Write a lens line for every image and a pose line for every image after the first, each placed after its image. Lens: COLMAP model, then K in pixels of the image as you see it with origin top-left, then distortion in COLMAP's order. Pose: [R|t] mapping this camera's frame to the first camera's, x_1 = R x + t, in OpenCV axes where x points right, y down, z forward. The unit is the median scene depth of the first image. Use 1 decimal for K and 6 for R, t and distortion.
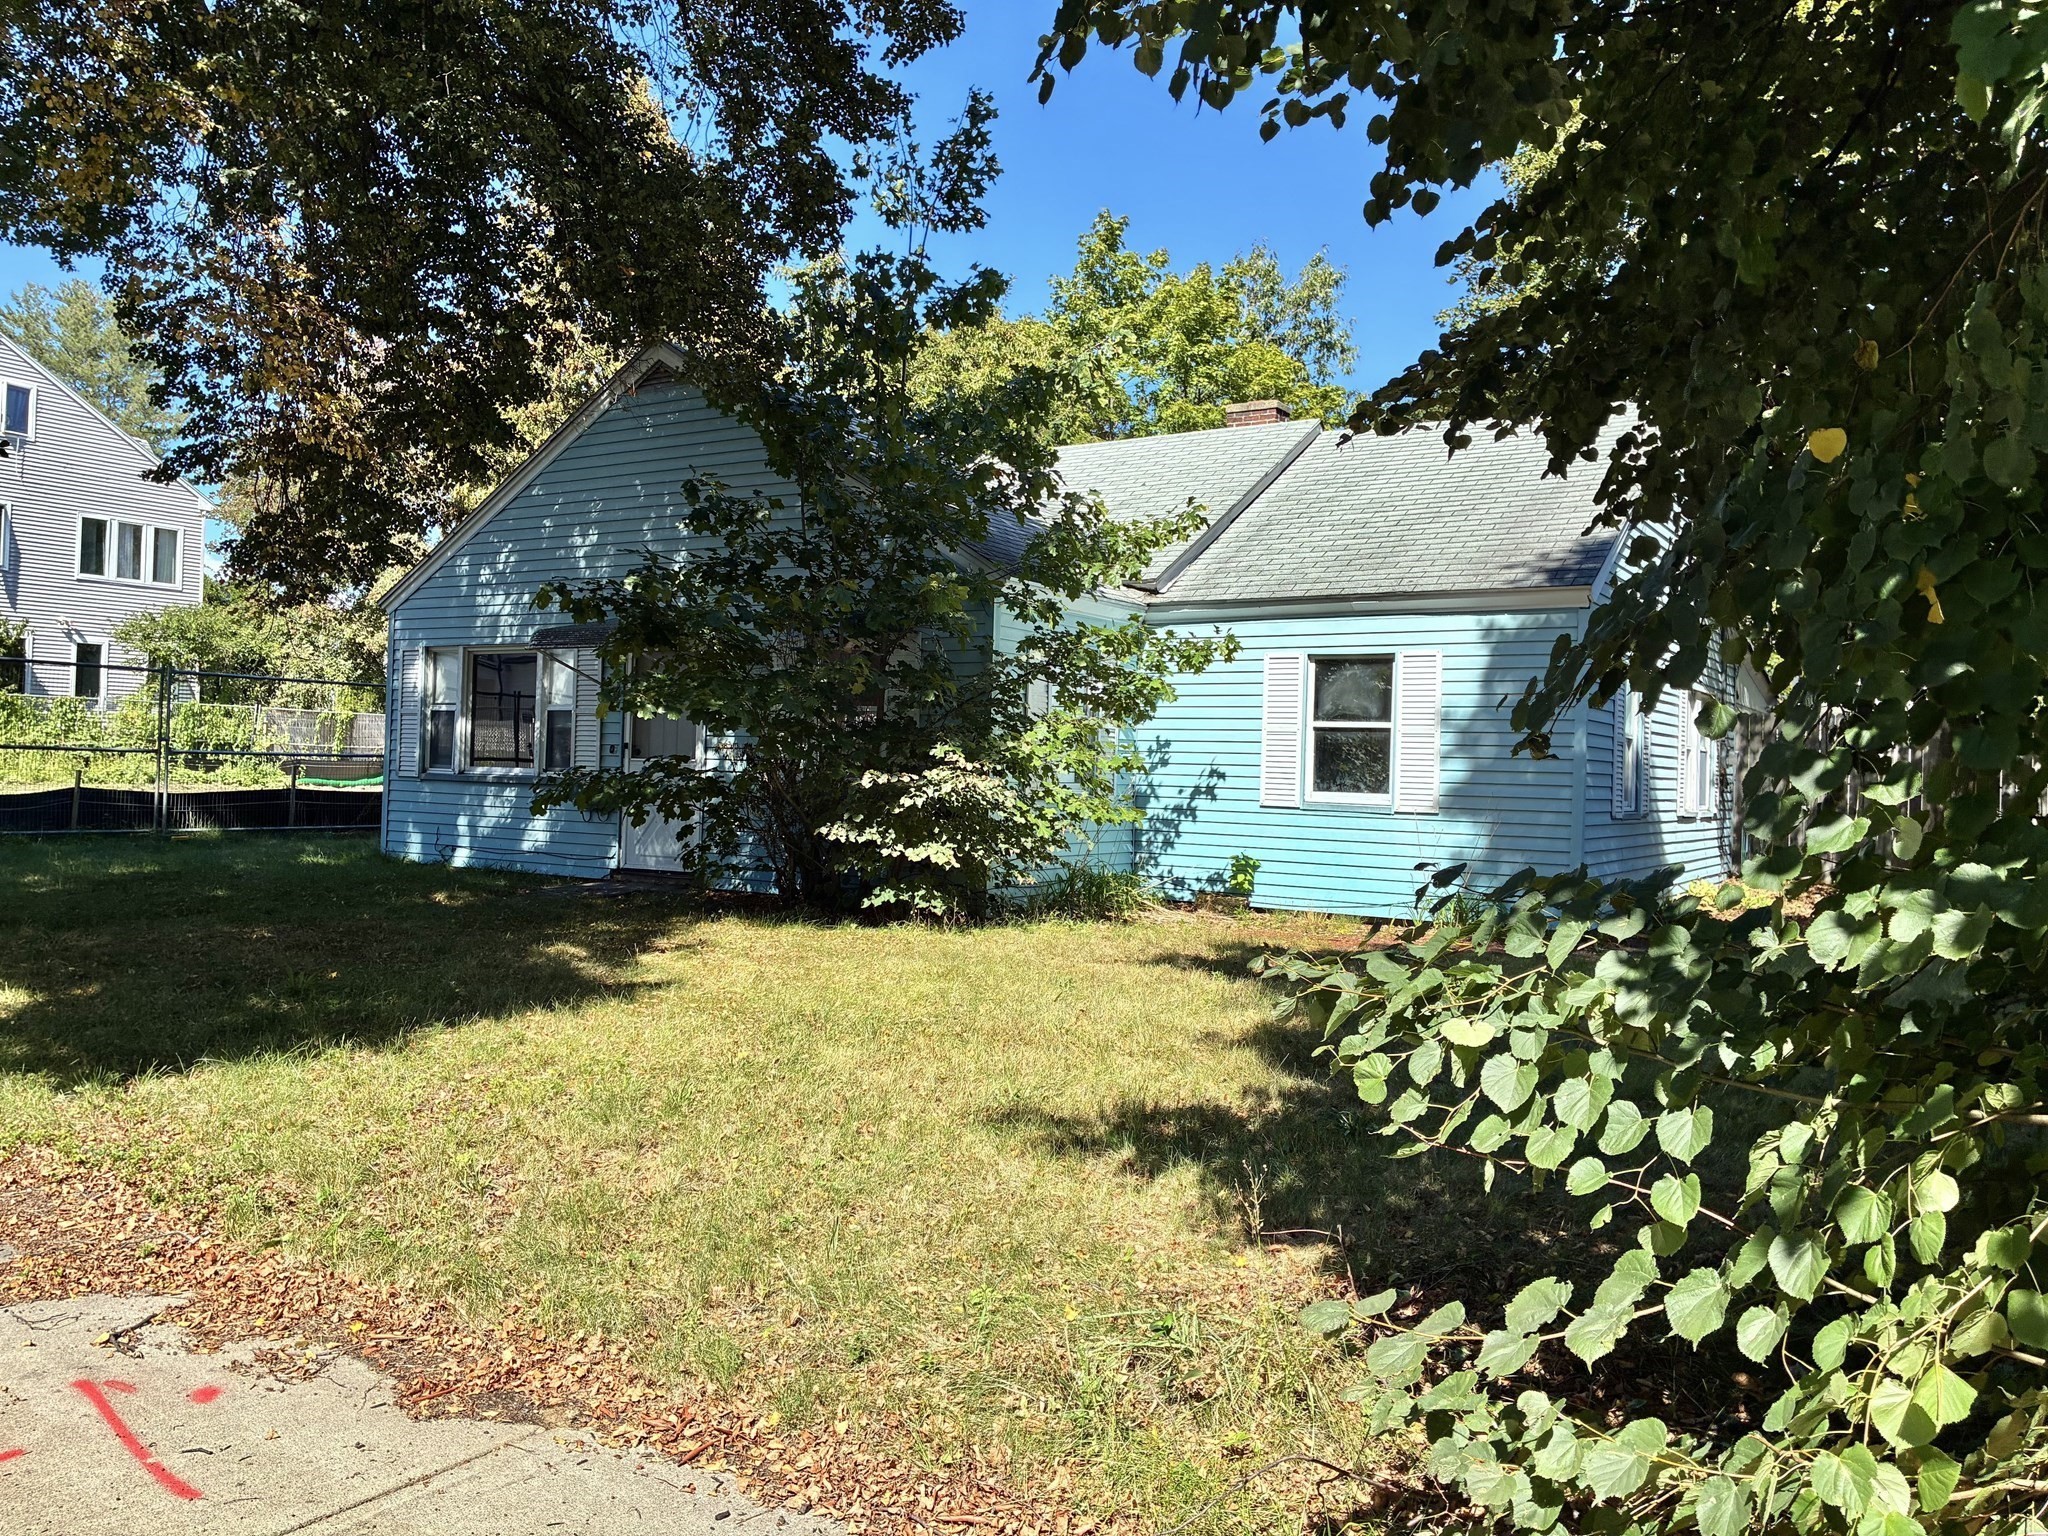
lens RADIAL K [[1554.3, 0, 1013.0], [0, 1554.3, 743.9], [0, 0, 1]] dist [0.046715, -0.084641]
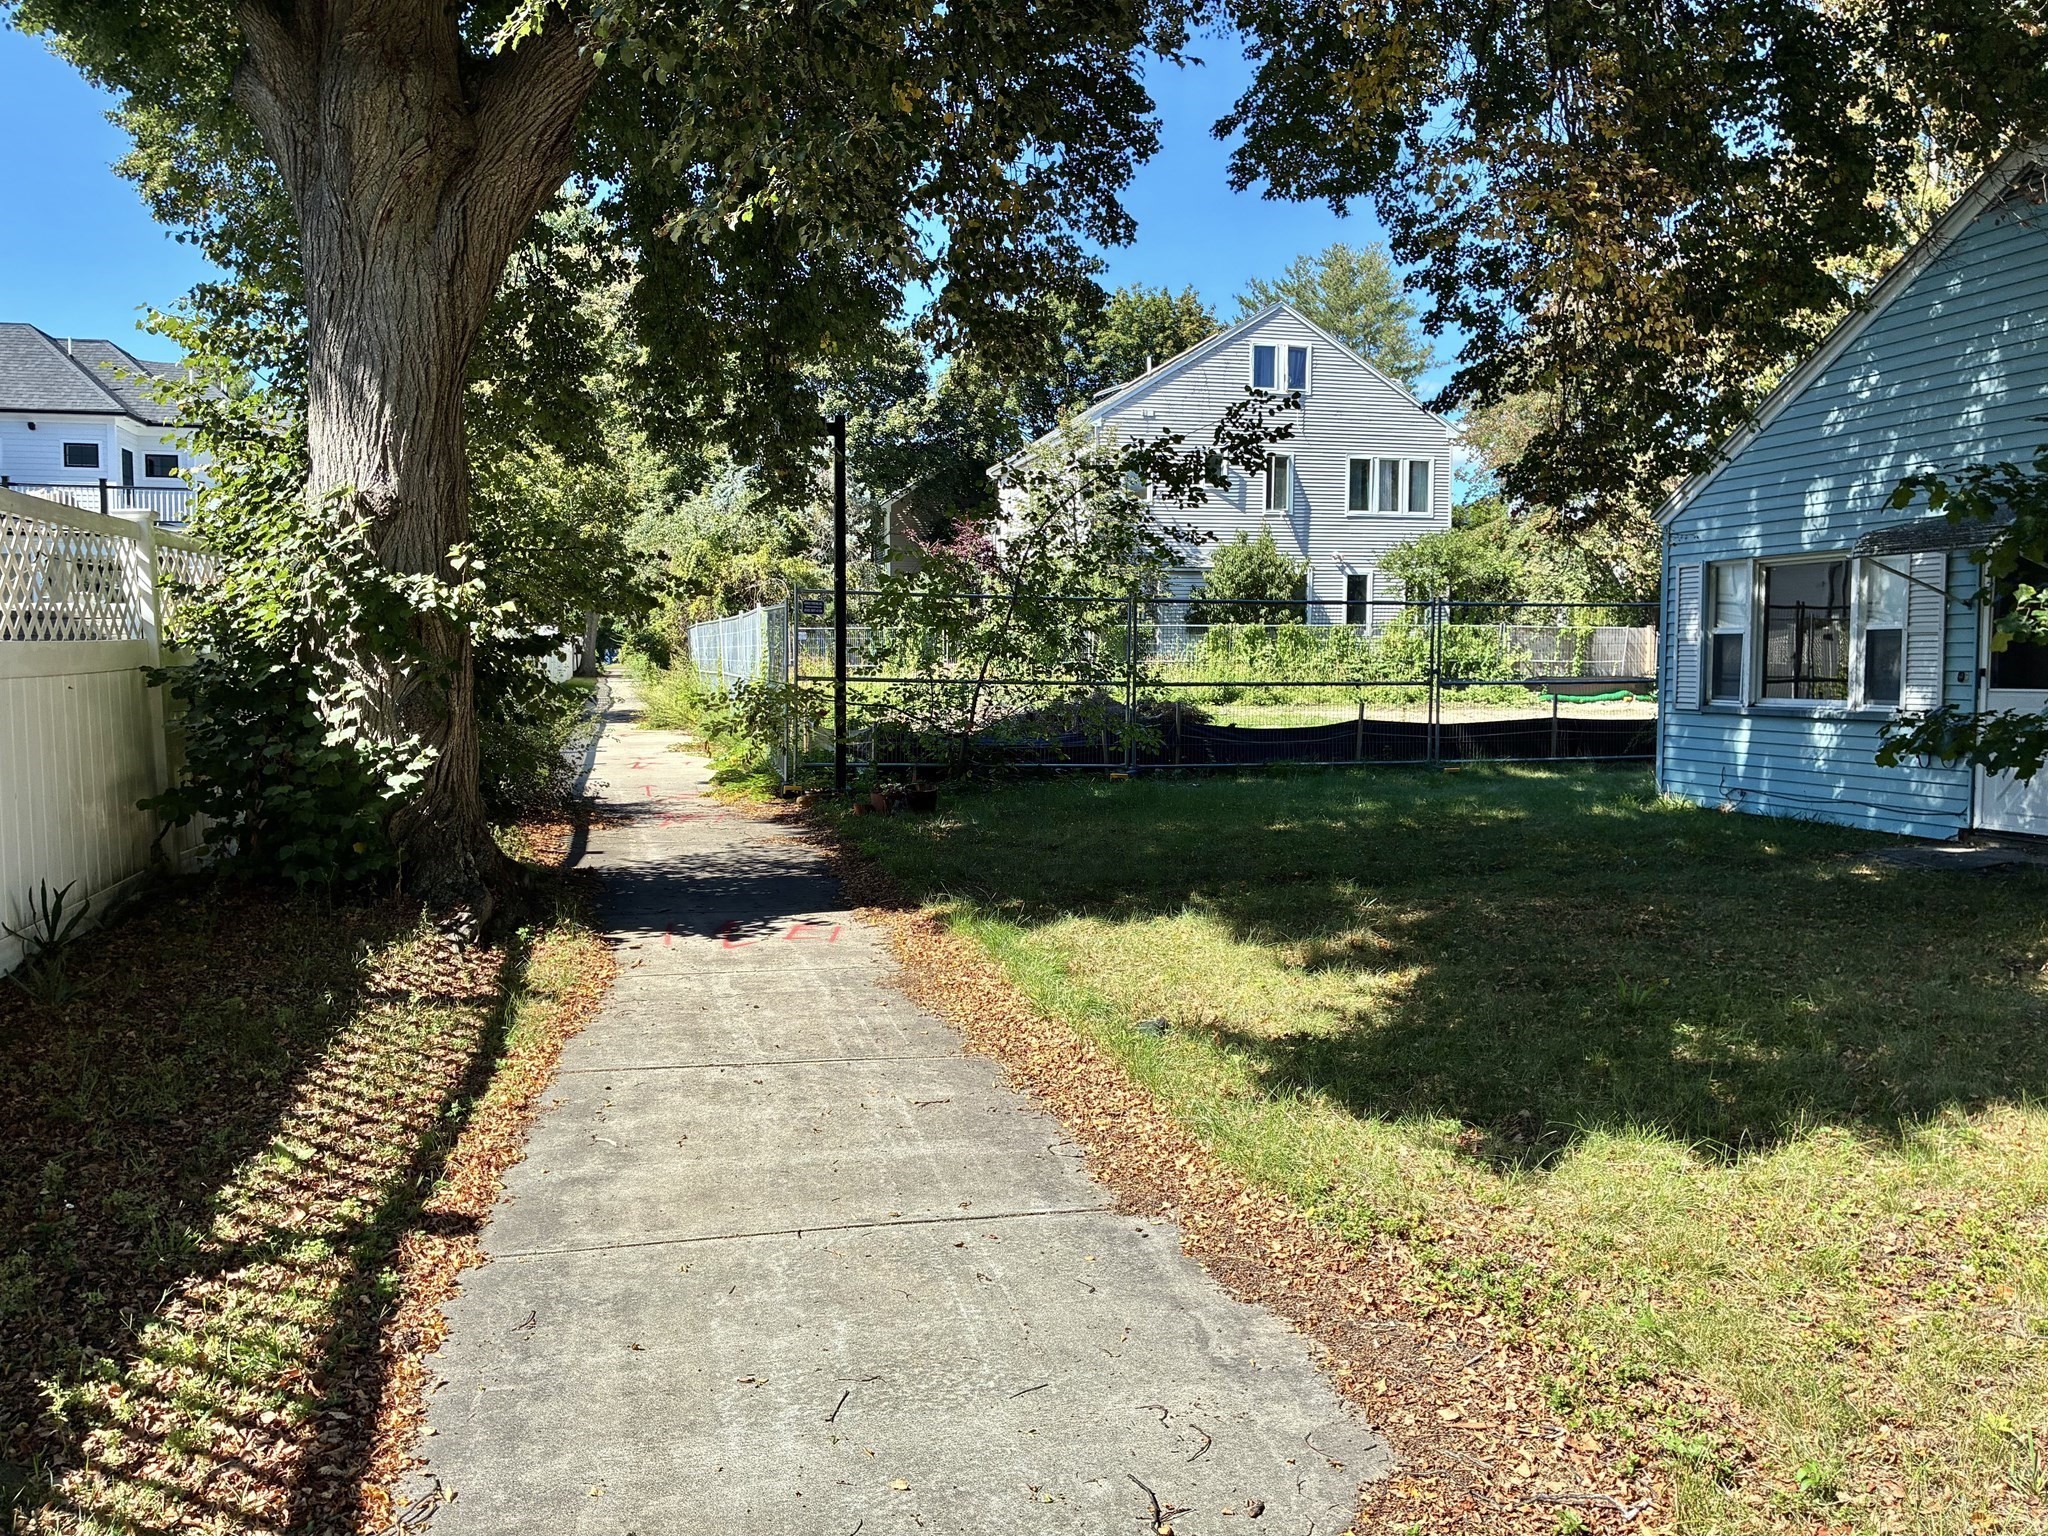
lens RADIAL K [[1553.4, 0, 1029.6], [0, 1553.4, 744.3], [0, 0, 1]] dist [0.011708, -0.001743]
pose [[0.740234, 0.012410, -0.672235, -0.074006], [0.028355, 0.998364, 0.049654, -0.015545], [0.671751, -0.055817, 0.738671, 0.097161]]
